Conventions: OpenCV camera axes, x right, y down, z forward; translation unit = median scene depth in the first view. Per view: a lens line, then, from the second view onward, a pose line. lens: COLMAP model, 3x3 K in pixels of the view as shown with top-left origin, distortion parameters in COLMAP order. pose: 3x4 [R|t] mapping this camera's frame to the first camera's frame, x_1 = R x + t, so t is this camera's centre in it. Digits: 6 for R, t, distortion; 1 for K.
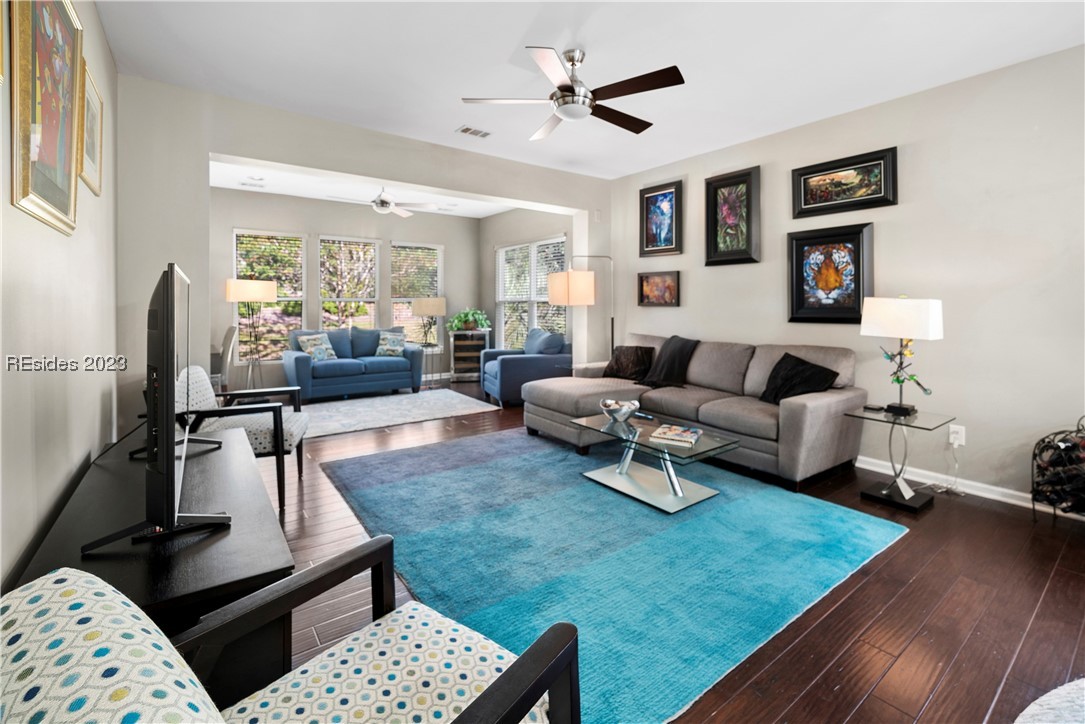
lens RADIAL K [[476.6, 0, 543.8], [0, 476.6, 307.3], [0, 0, 1]] dist [-0.013758, 0.000090]
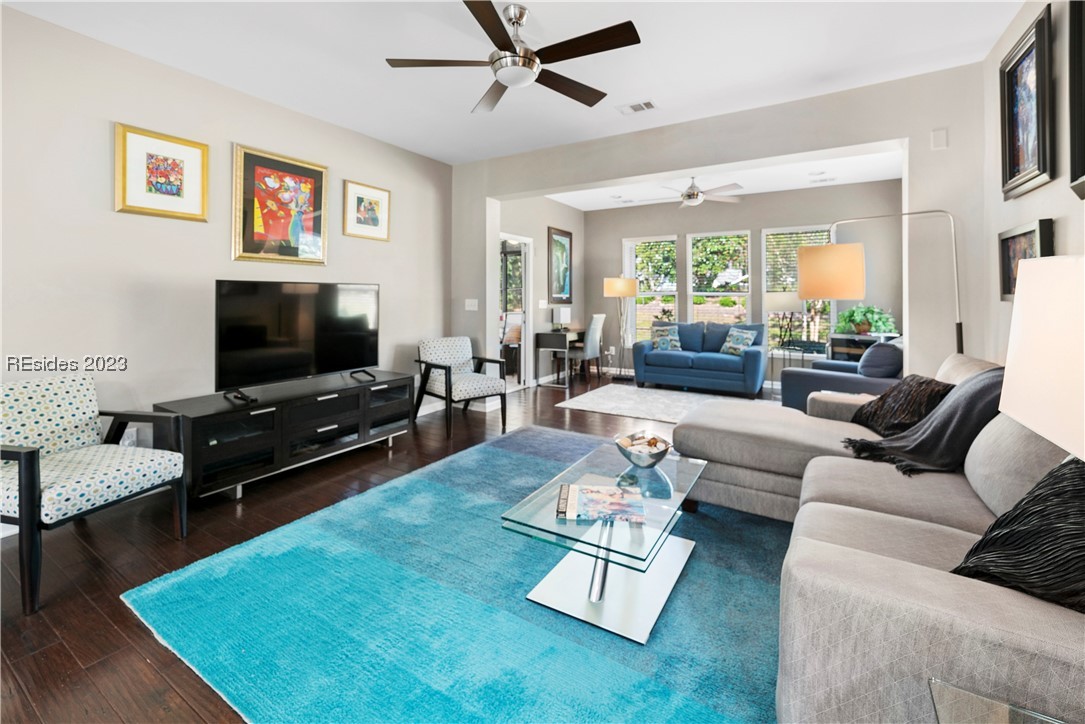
lens RADIAL K [[461.9, 0, 535.3], [0, 461.9, 297.1], [0, 0, 1]] dist [-0.016558, 0.000089]
pose [[0.369311, -0.002355, -0.929303, 0.369060], [-0.009269, 0.999938, -0.006218, -0.000294], [0.929260, 0.010910, 0.369266, 0.308320]]
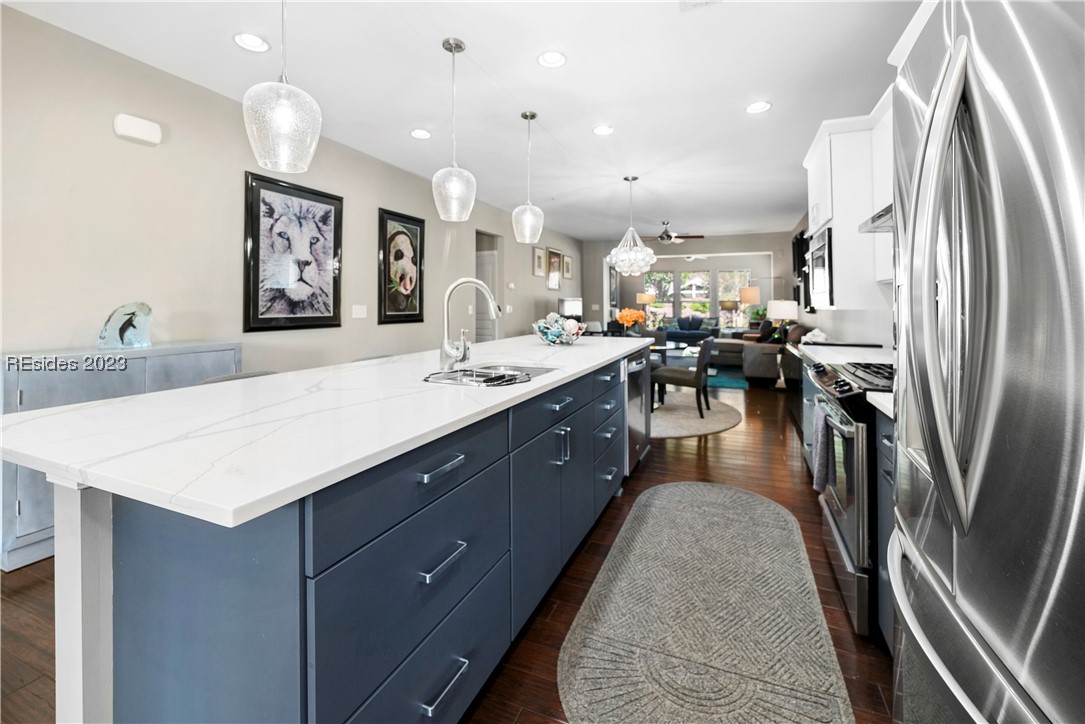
lens RADIAL K [[453.3, 0, 541.4], [0, 453.3, 296.8], [0, 0, 1]] dist [-0.027678, 0.000012]
pose [[0.498439, -0.015689, -0.866783, 0.931504], [-0.005637, 0.999756, -0.021337, 0.007009], [0.866906, 0.015522, 0.498229, -0.489468]]
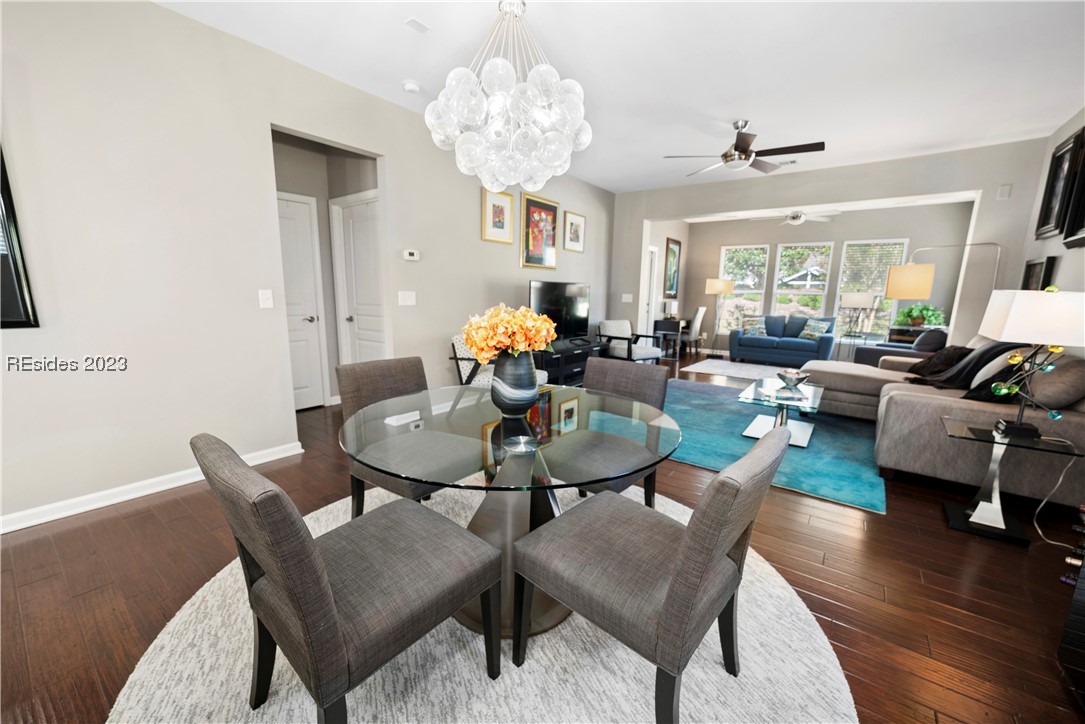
lens RADIAL K [[427.9, 0, 537.6], [0, 427.9, 377.7], [0, 0, 1]] dist [-0.006253, 0.000302]
pose [[0.284023, 0.192807, -0.939232, 0.547202], [-0.026295, 0.980771, 0.193383, 0.003362], [0.958457, -0.030228, 0.283631, -0.005774]]
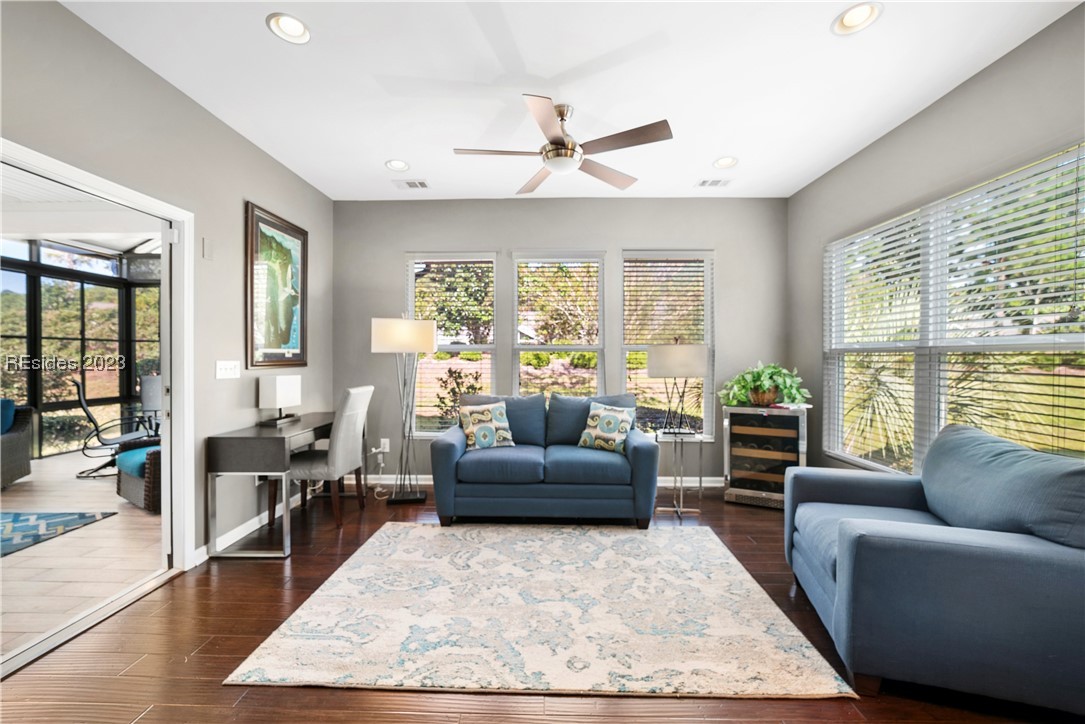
lens RADIAL K [[437.9, 0, 540.6], [0, 437.9, 355.2], [0, 0, 1]] dist [-0.017347, 0.000166]
pose [[0.788992, -0.001092, -0.614403, -0.065220], [-0.004383, 0.999963, -0.007406, -0.002916], [0.614388, 0.008537, 0.788958, 0.551854]]
